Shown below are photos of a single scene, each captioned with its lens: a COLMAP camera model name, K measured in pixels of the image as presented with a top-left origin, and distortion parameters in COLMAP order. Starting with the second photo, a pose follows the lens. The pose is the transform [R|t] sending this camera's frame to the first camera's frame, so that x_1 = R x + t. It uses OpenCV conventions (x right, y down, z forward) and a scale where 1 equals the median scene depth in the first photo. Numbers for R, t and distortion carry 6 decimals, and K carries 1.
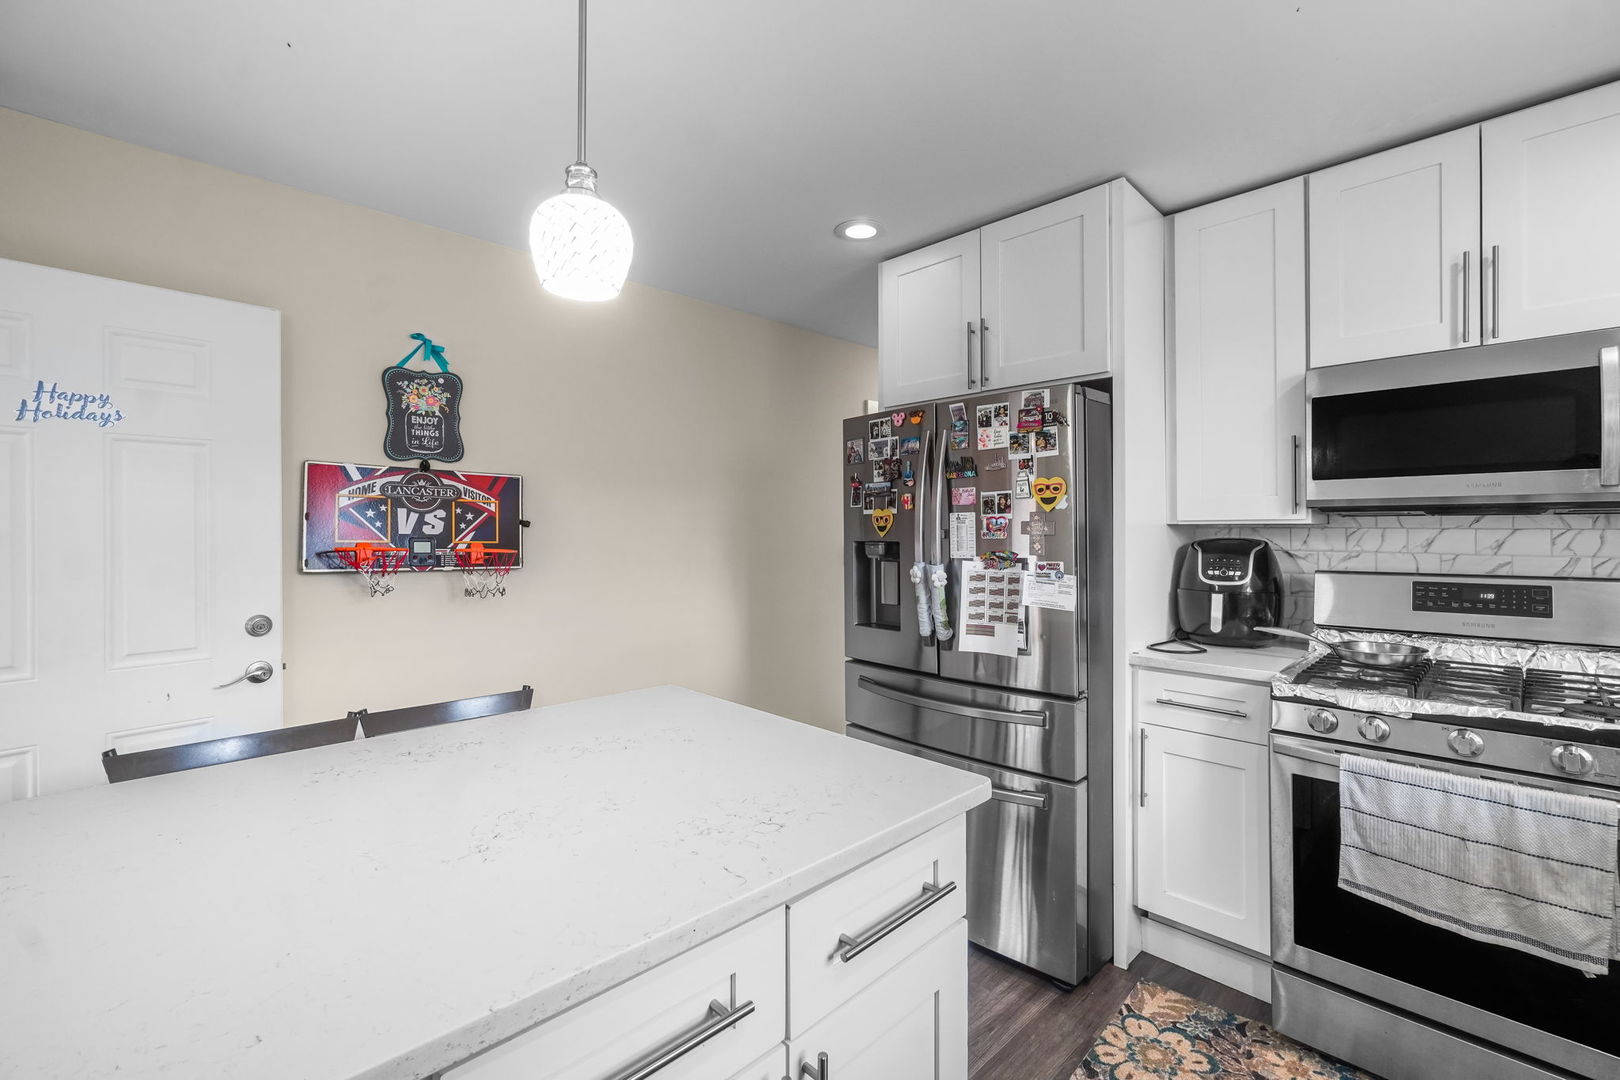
lens RADIAL K [[705.9, 0, 805.6], [0, 705.9, 528.8], [0, 0, 1]] dist [0.000167, -0.000007]
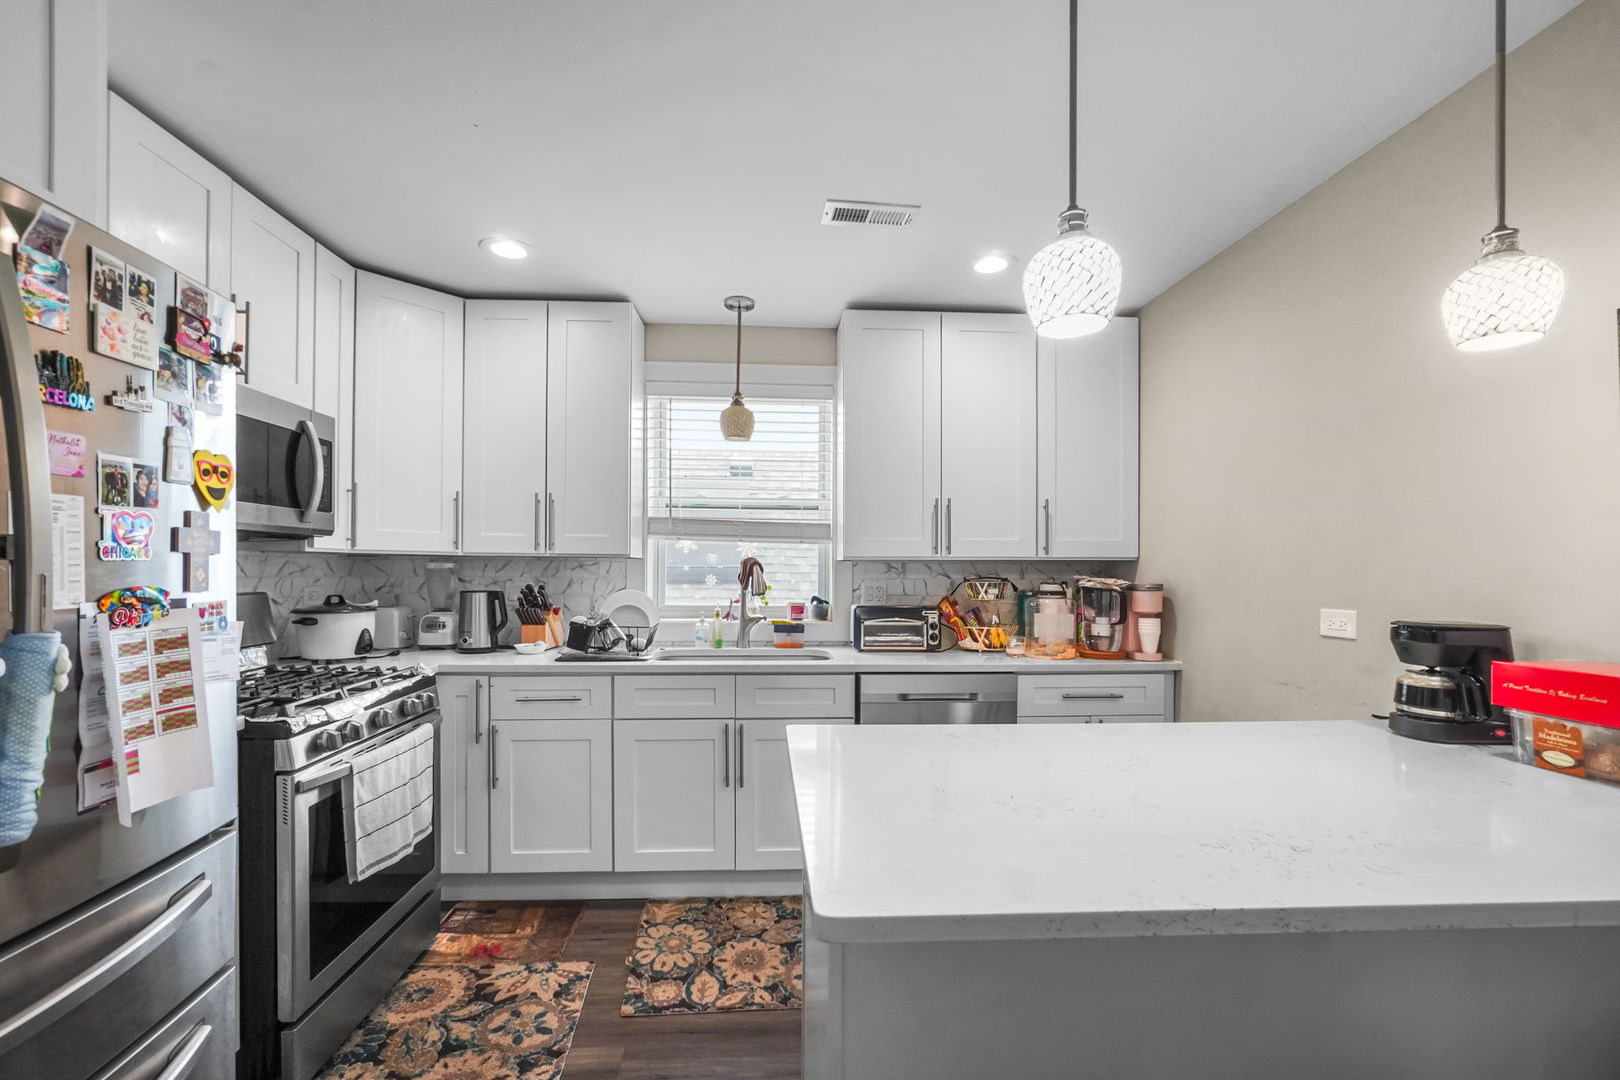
lens RADIAL K [[705.9, 0, 812.3], [0, 705.9, 569.9], [0, 0, 1]] dist [0.000167, -0.000007]
pose [[-0.754434, -0.013640, 0.656235, -0.370174], [-0.013619, 0.999894, 0.005127, 0.011605], [-0.656235, -0.005069, -0.754539, 1.064194]]
